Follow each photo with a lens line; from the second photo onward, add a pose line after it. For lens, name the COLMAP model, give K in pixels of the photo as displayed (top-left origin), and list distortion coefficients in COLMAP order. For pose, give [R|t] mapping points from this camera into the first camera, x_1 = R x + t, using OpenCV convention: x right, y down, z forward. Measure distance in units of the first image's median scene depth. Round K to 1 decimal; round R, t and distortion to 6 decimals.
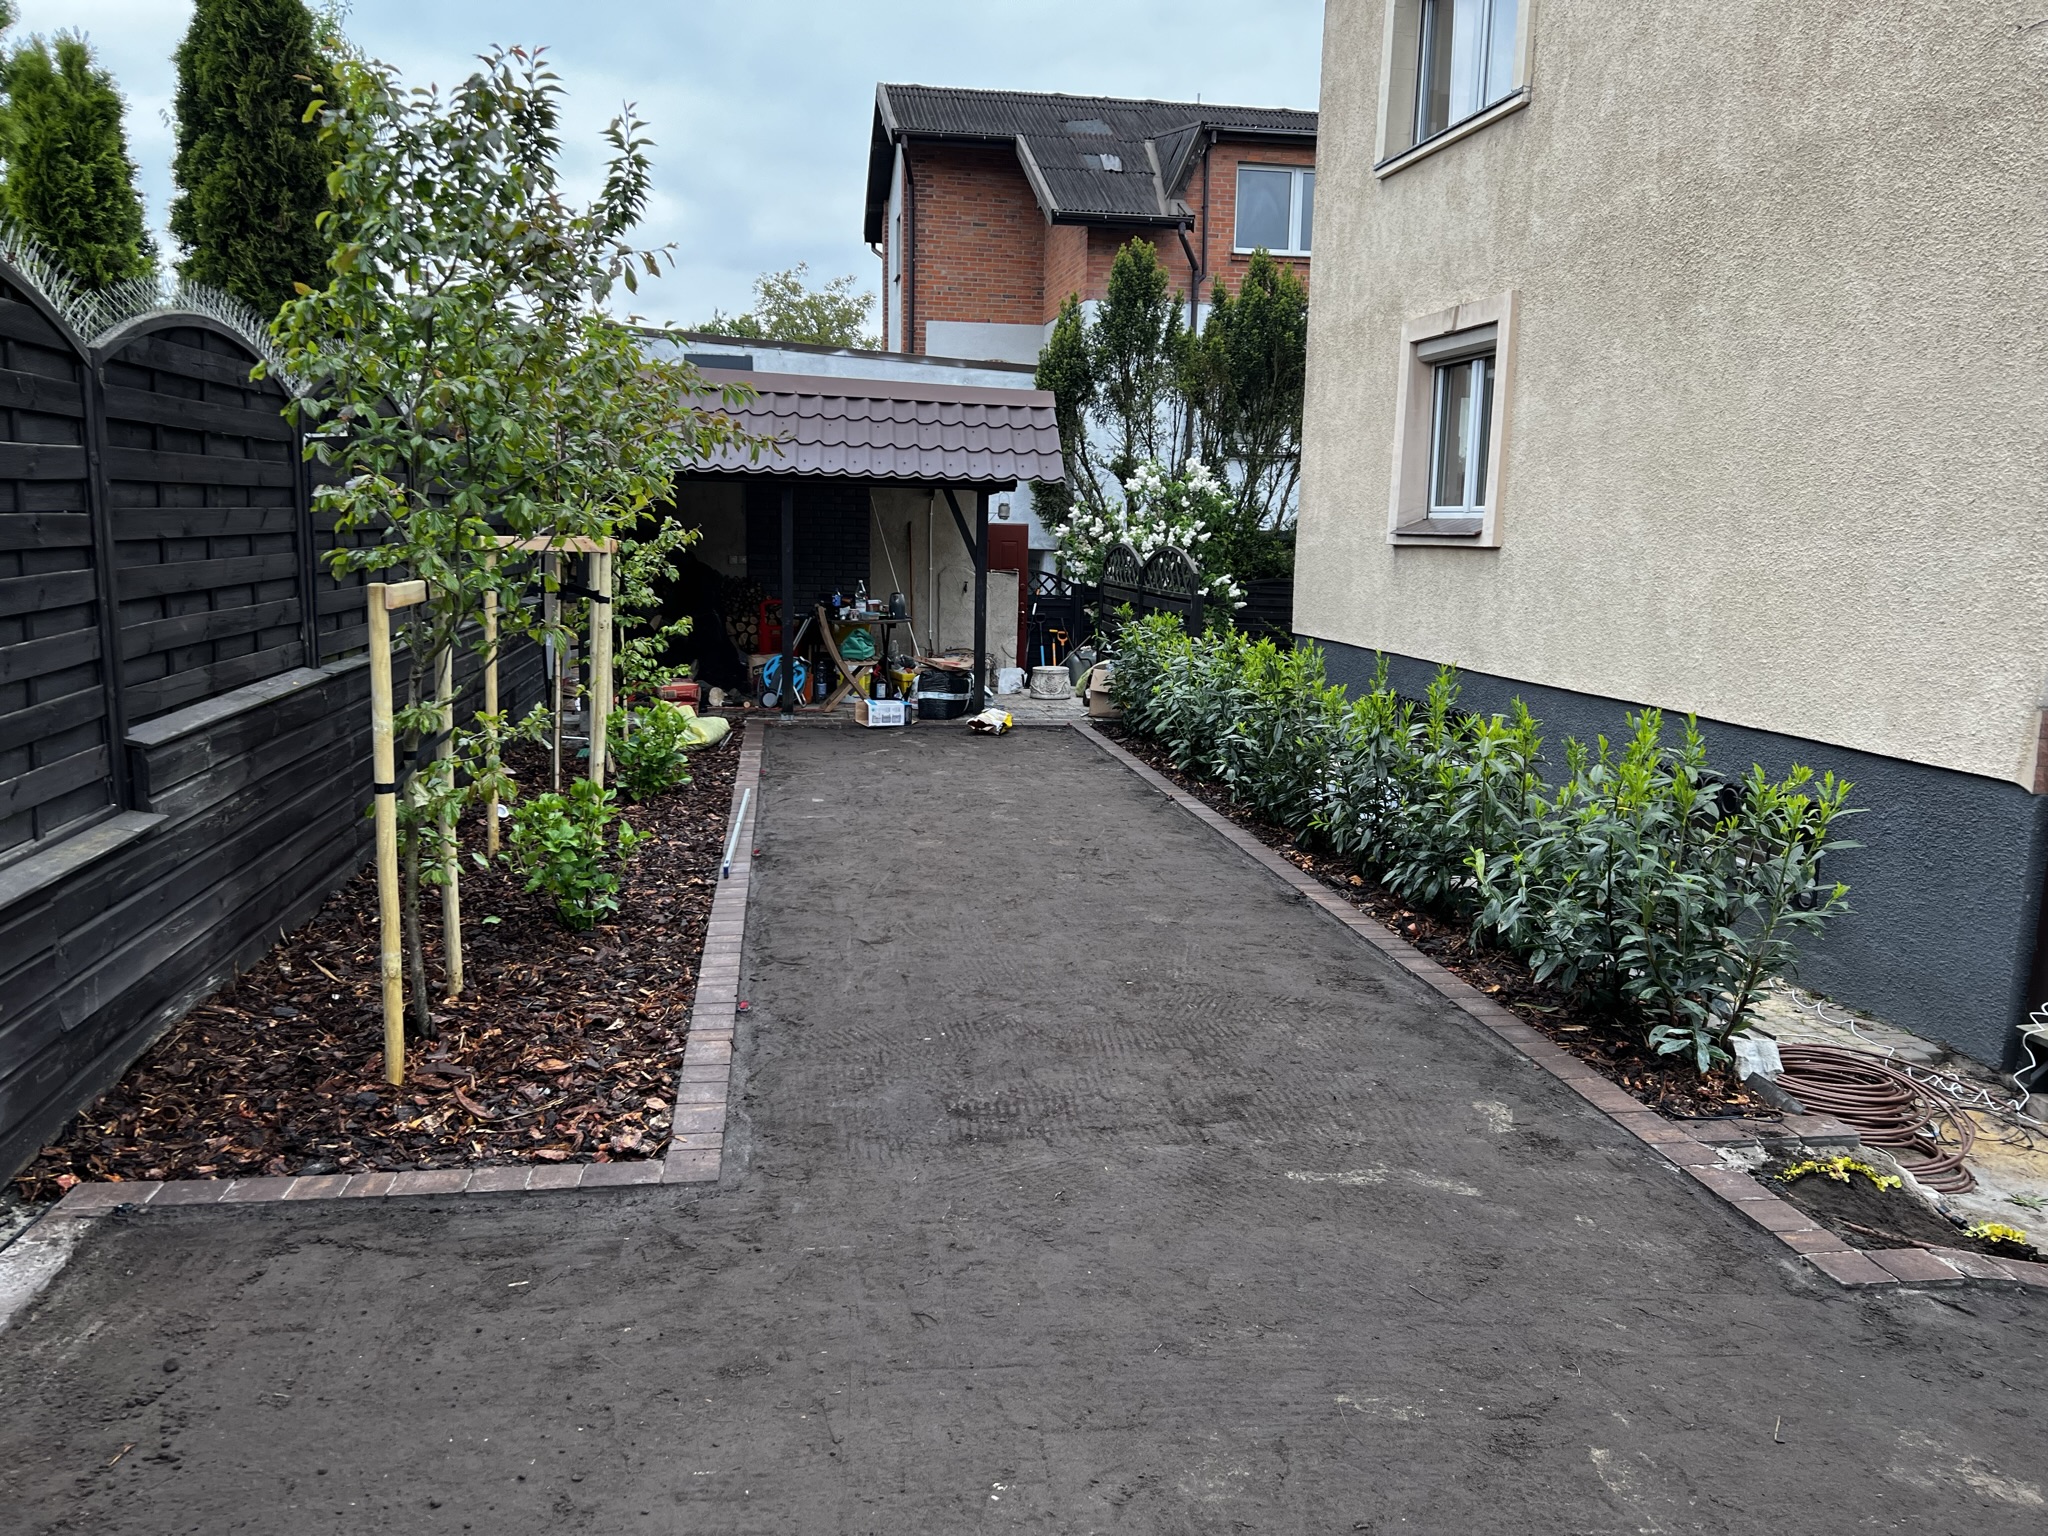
lens RADIAL K [[1537.1, 0, 1011.6], [0, 1537.1, 759.8], [0, 0, 1]] dist [0.043766, -0.057762]
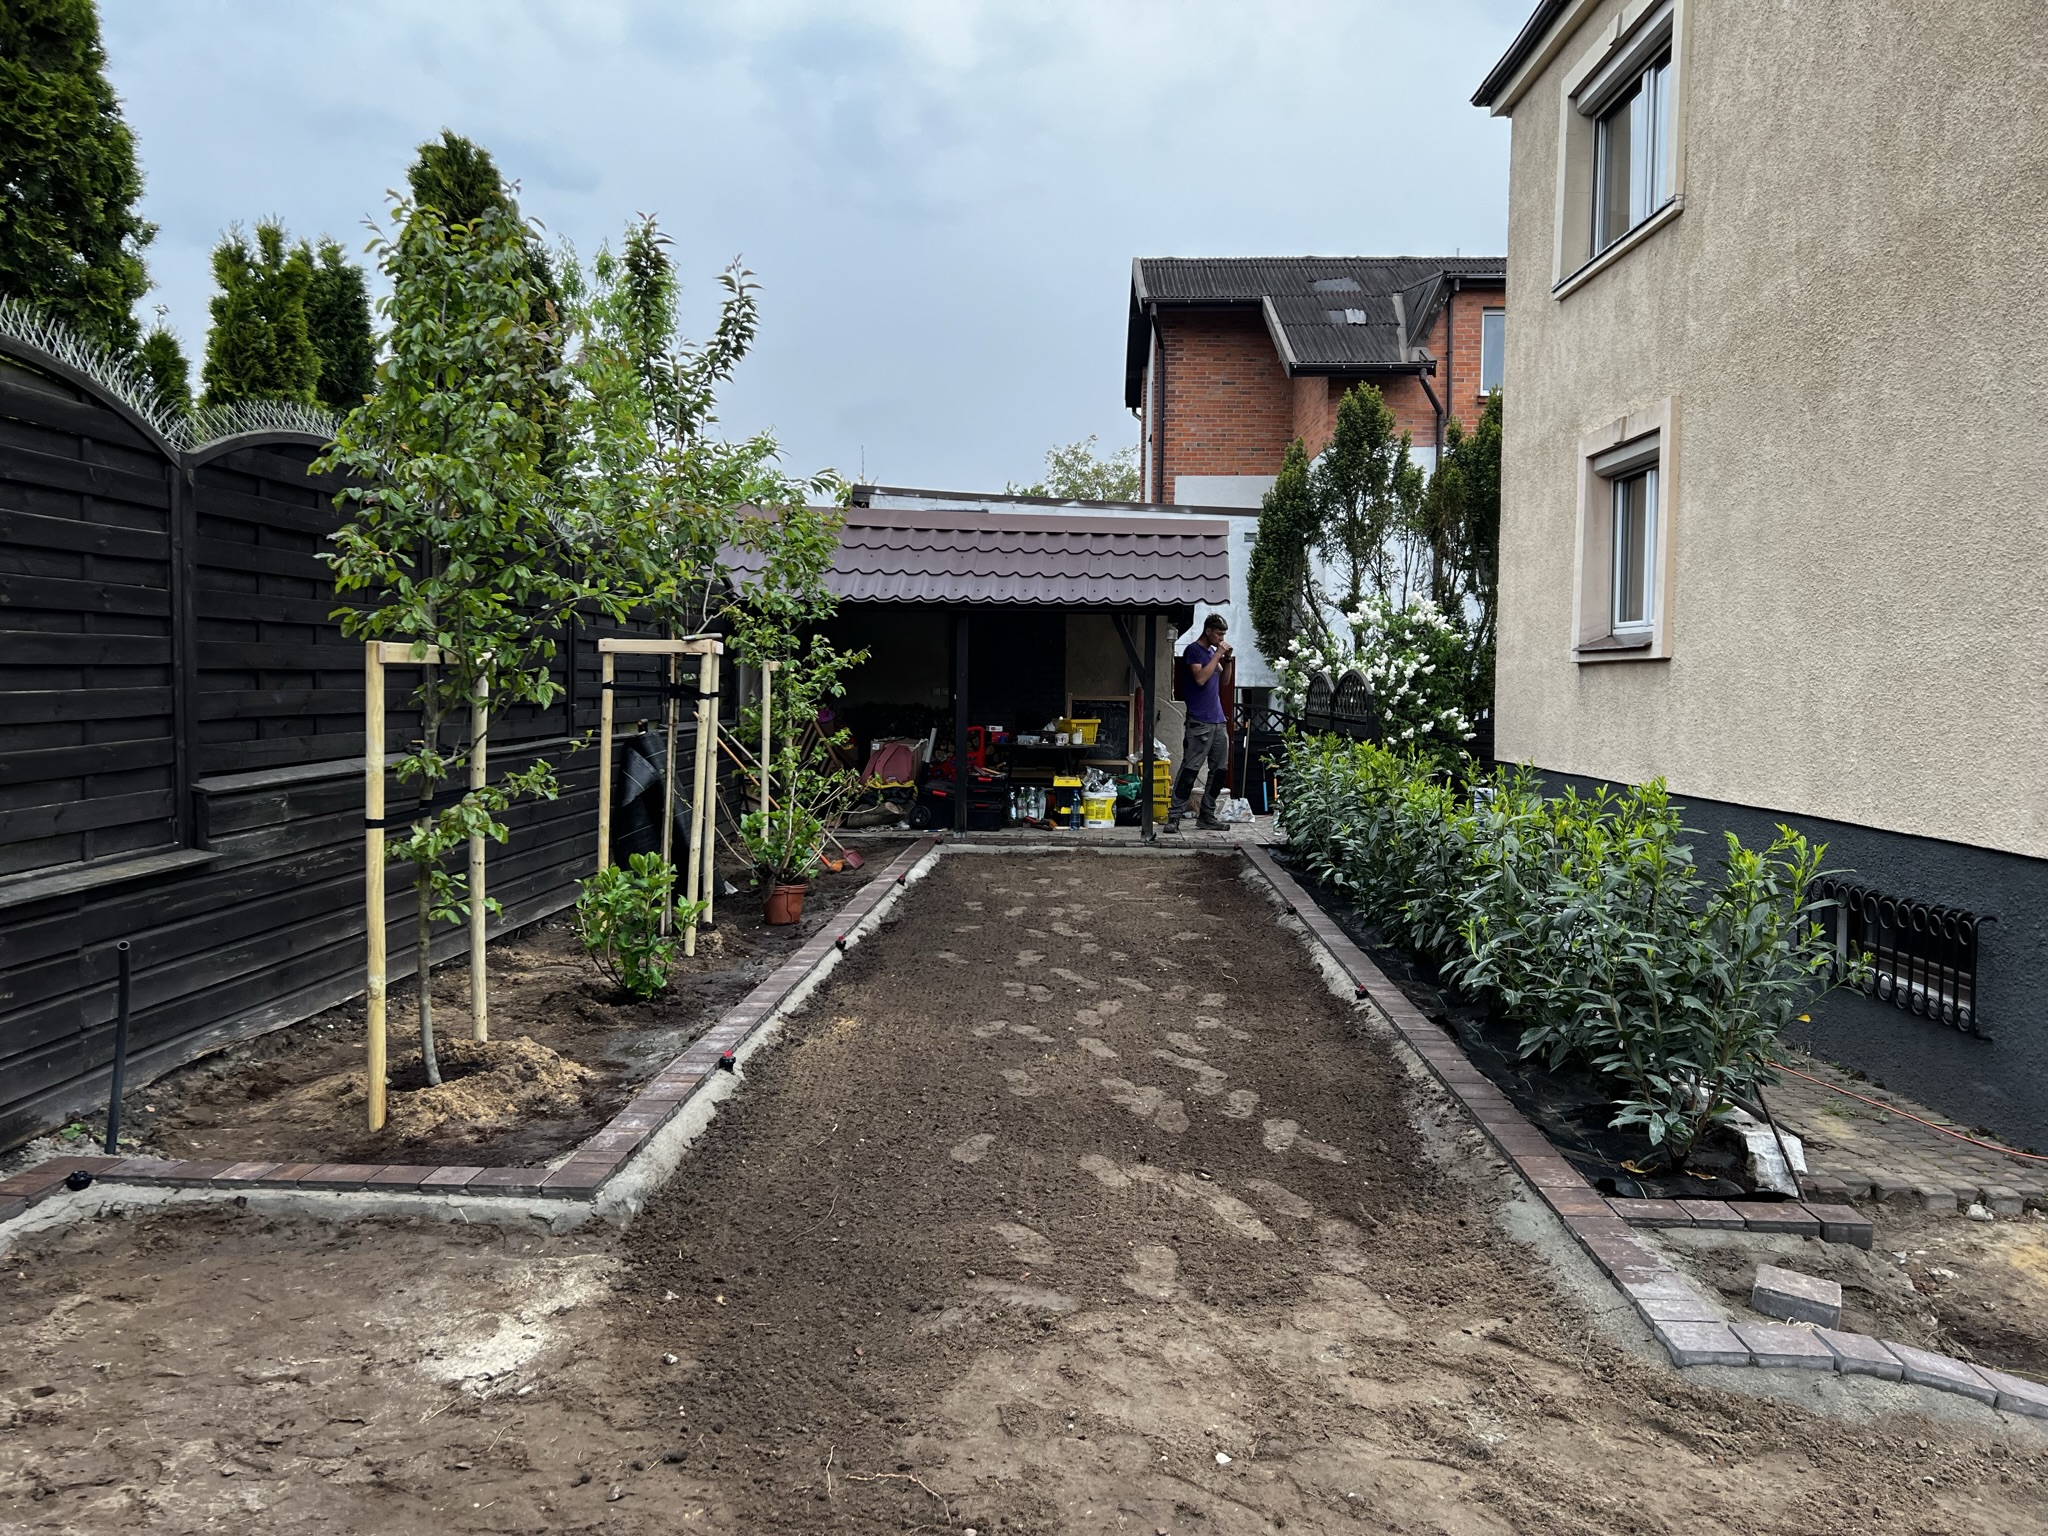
lens RADIAL K [[1533.0, 0, 1012.8], [0, 1533.0, 747.0], [0, 0, 1]] dist [0.035127, -0.056560]
pose [[0.980251, -0.001139, -0.197756, 0.103425], [-0.021217, 0.993606, -0.110893, 0.029670], [0.196618, 0.112899, 0.973959, 0.002311]]
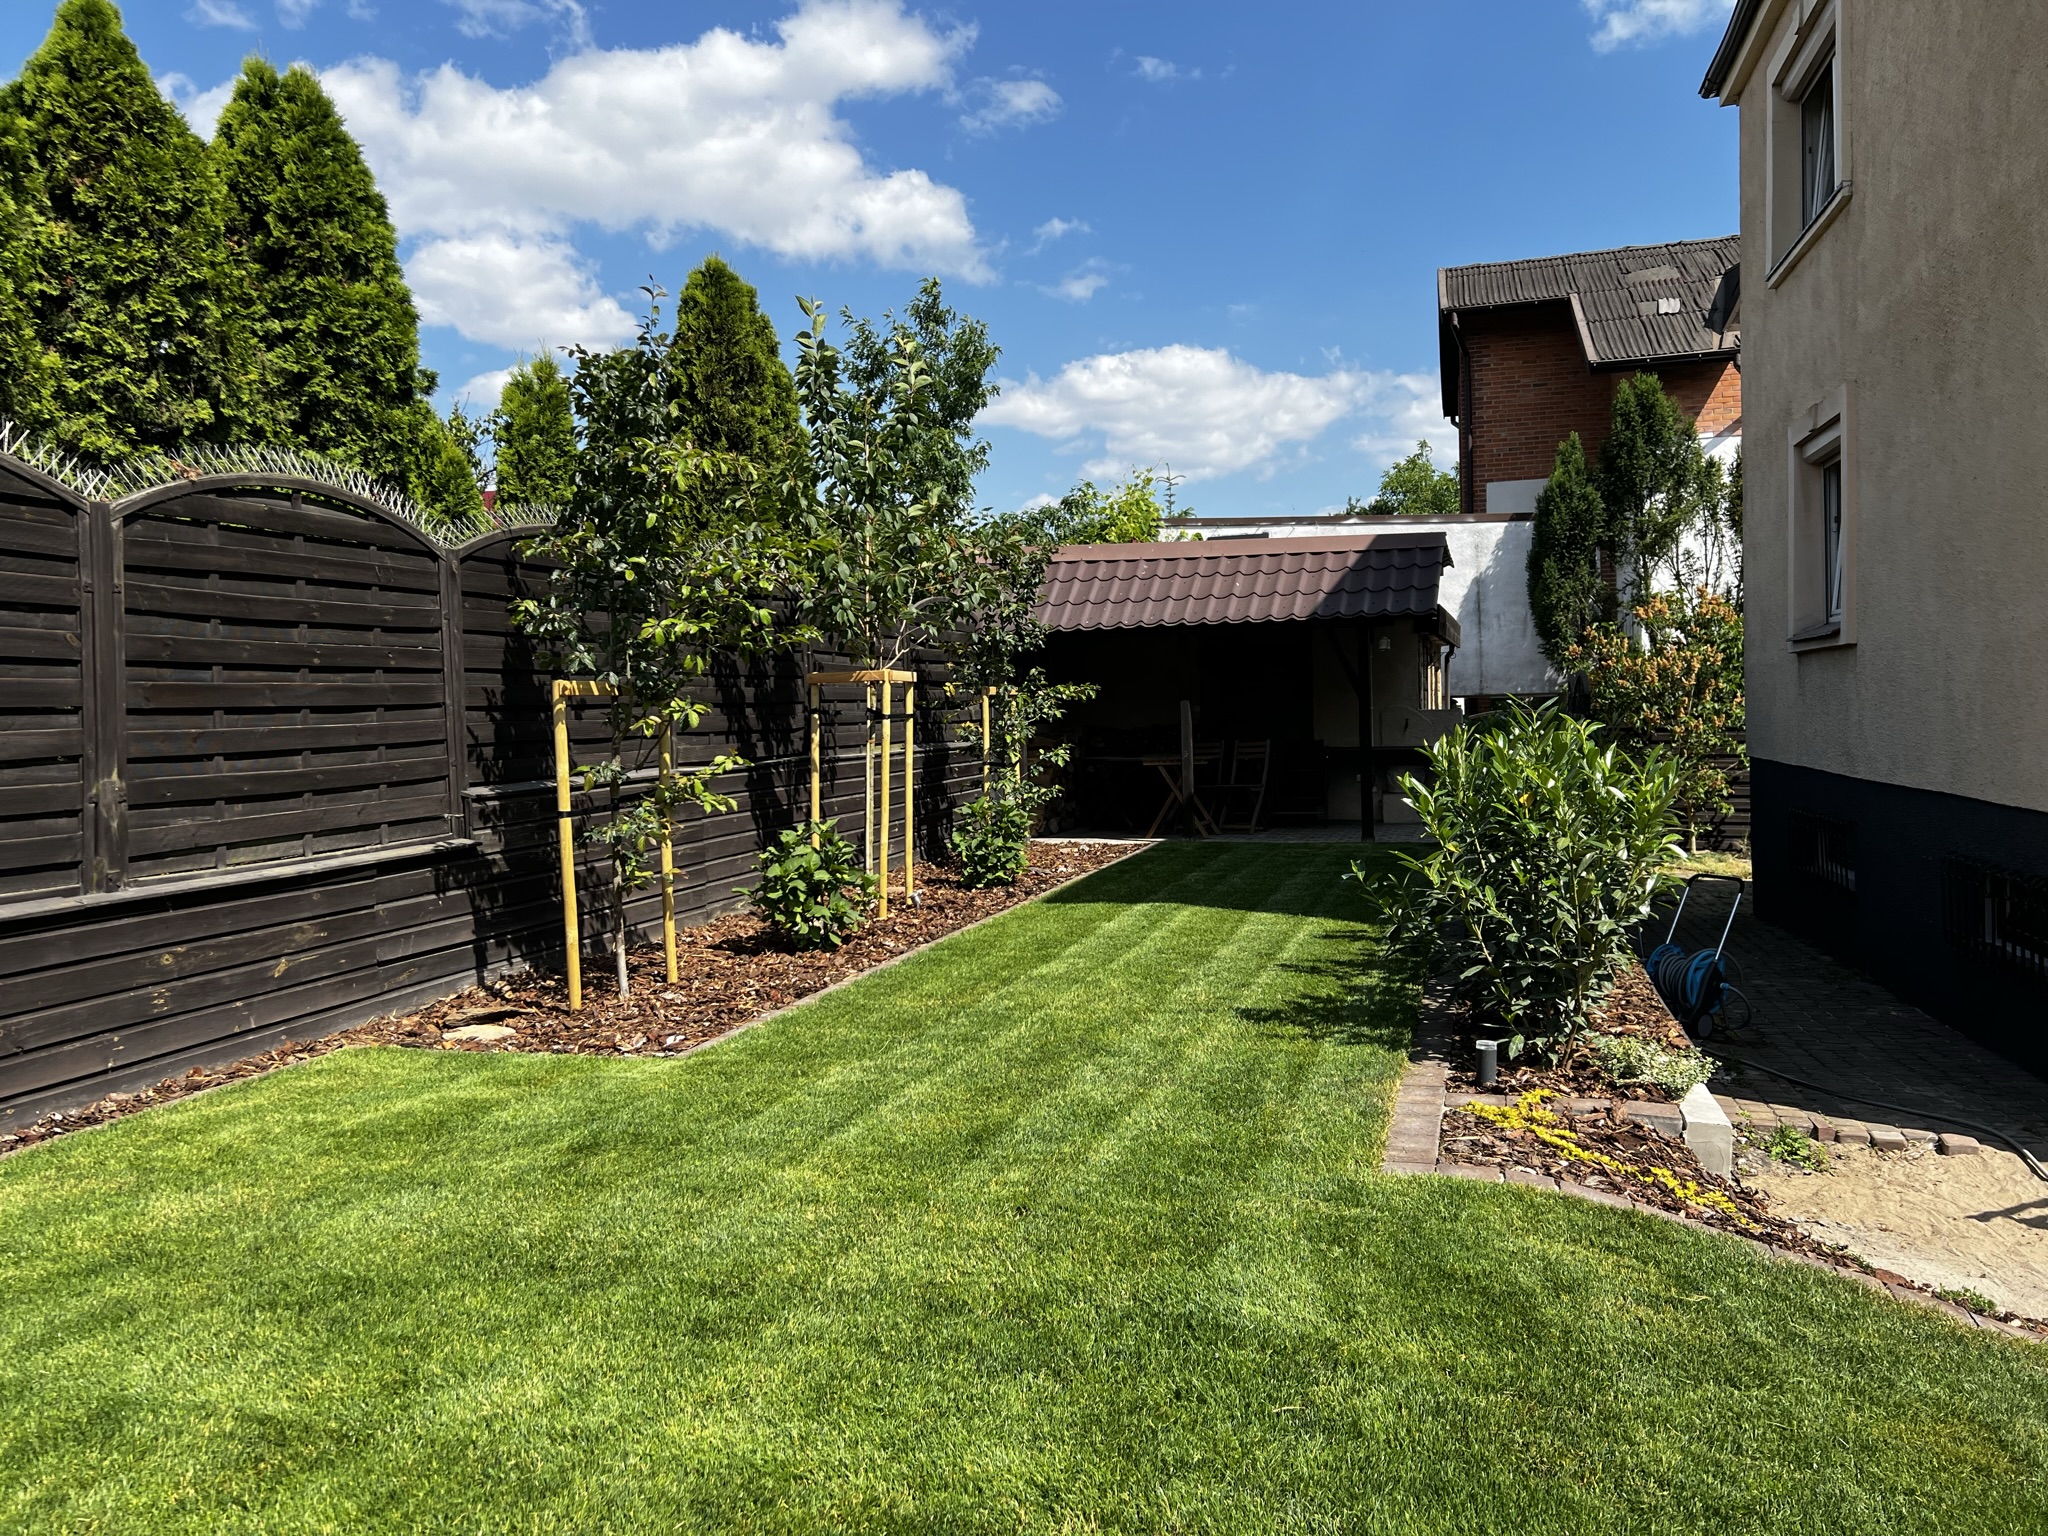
lens RADIAL K [[1538.8, 0, 1012.9], [0, 1538.8, 749.0], [0, 0, 1]] dist [0.068424, -0.076852]
pose [[0.900907, -0.035757, -0.432537, 0.253908], [-0.019524, 0.992253, -0.122693, 0.052034], [0.433573, 0.118980, 0.893229, -0.068753]]
